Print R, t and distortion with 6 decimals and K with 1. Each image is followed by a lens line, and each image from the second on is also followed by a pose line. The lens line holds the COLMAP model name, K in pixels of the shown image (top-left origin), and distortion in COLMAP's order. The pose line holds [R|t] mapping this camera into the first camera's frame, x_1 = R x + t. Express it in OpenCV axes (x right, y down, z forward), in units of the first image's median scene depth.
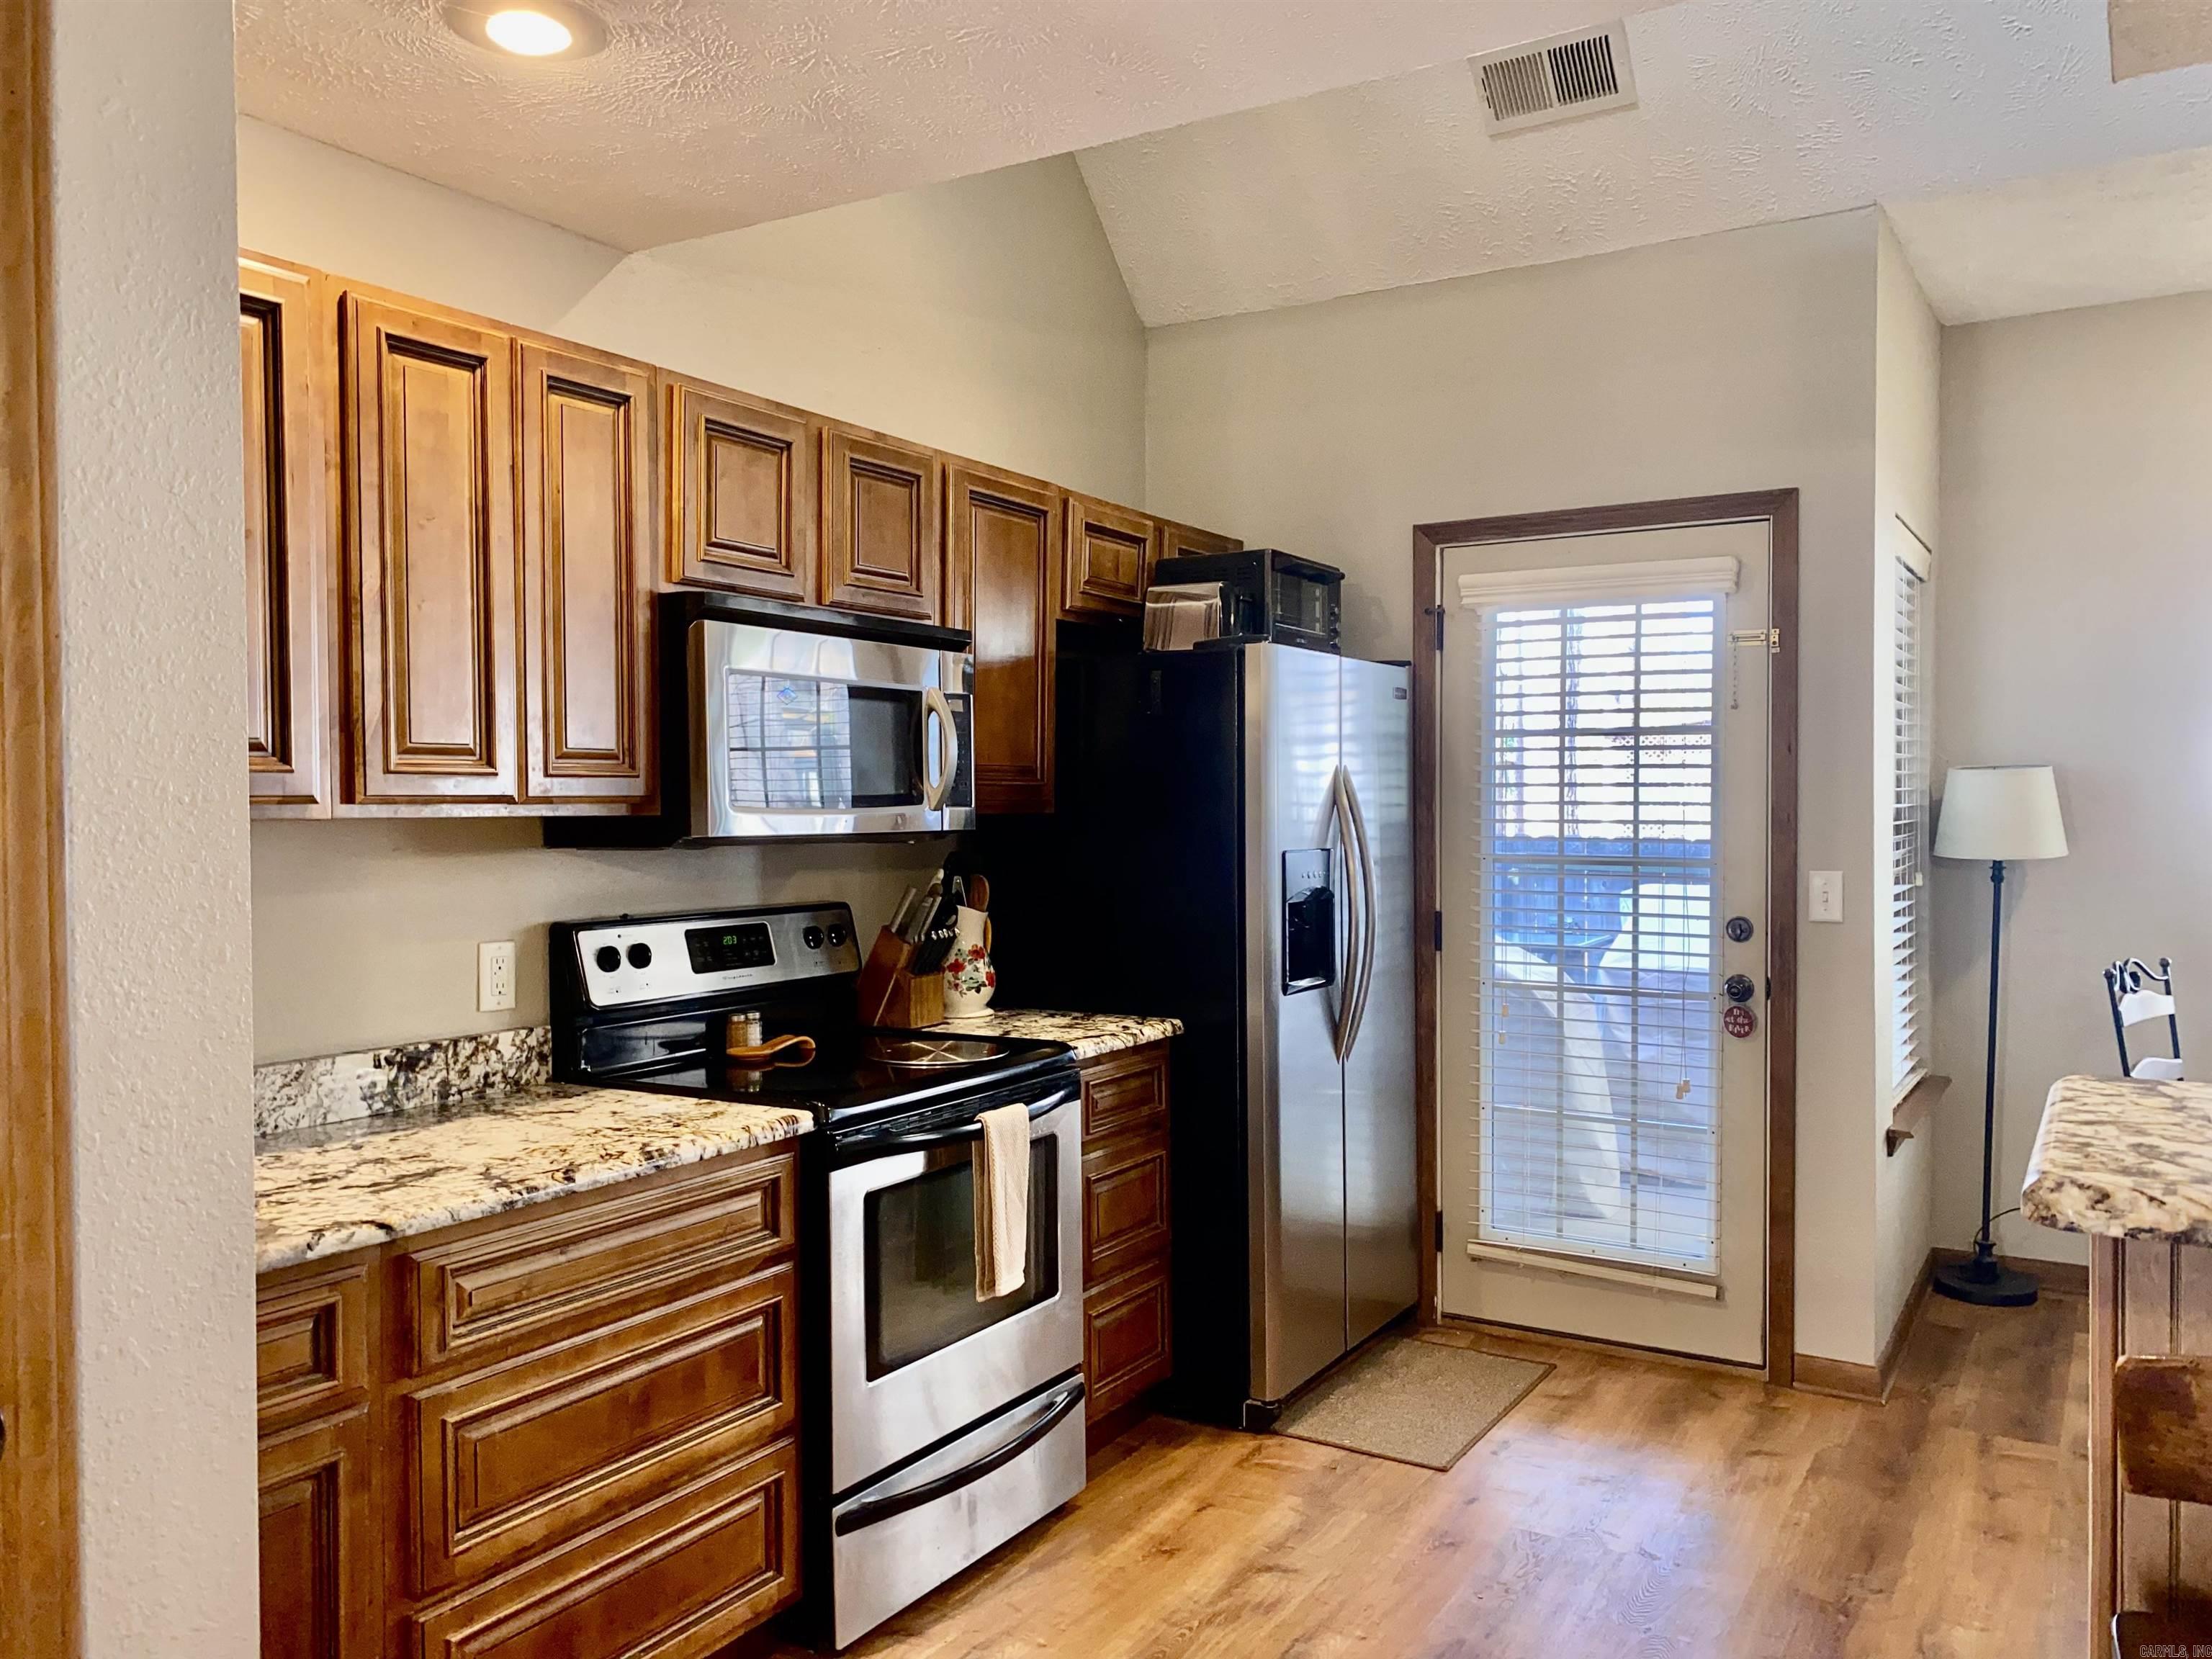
lens RADIAL K [[1705.3, 0, 1105.9], [0, 1705.3, 829.5], [0, 0, 1]] dist [0.013203, 0.005235]
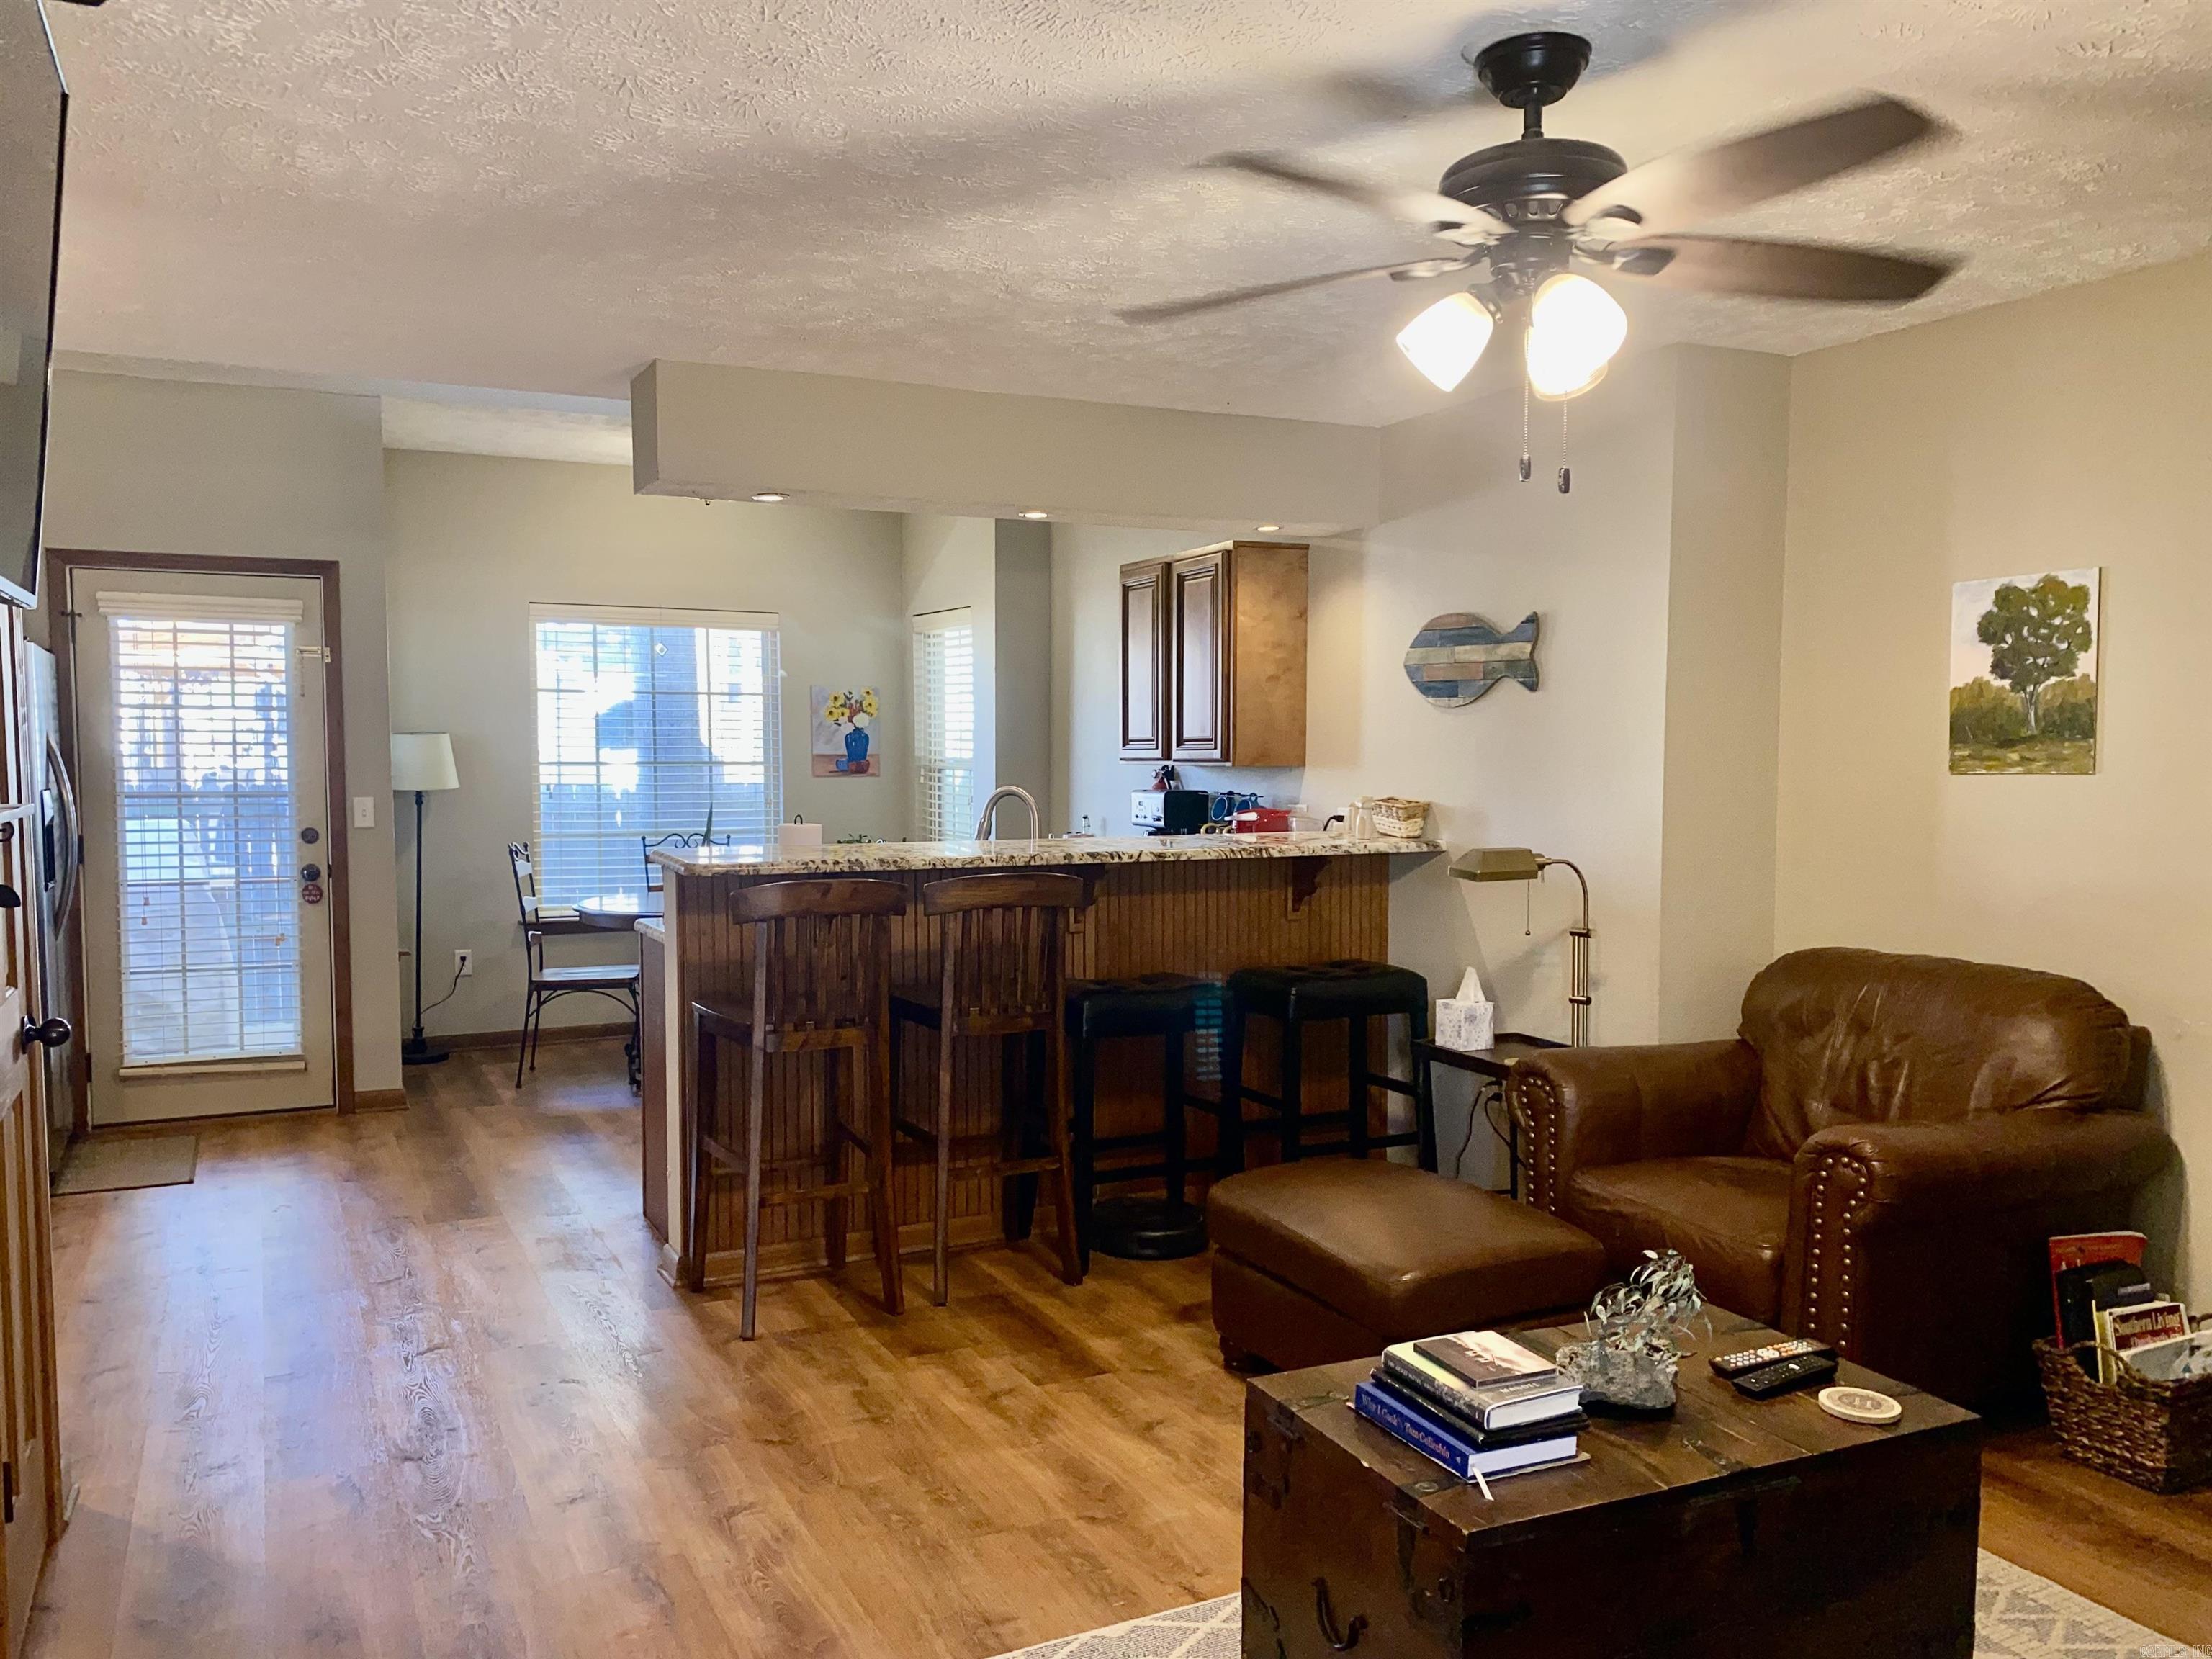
lens RADIAL K [[1705.3, 0, 1103.6], [0, 1705.3, 835.2], [0, 0, 1]] dist [0.013203, 0.005235]
pose [[0.525879, -0.041715, 0.849536, -0.582774], [0.014143, 0.999087, 0.040304, 0.004289], [-0.850442, -0.009180, 0.525989, -0.454774]]
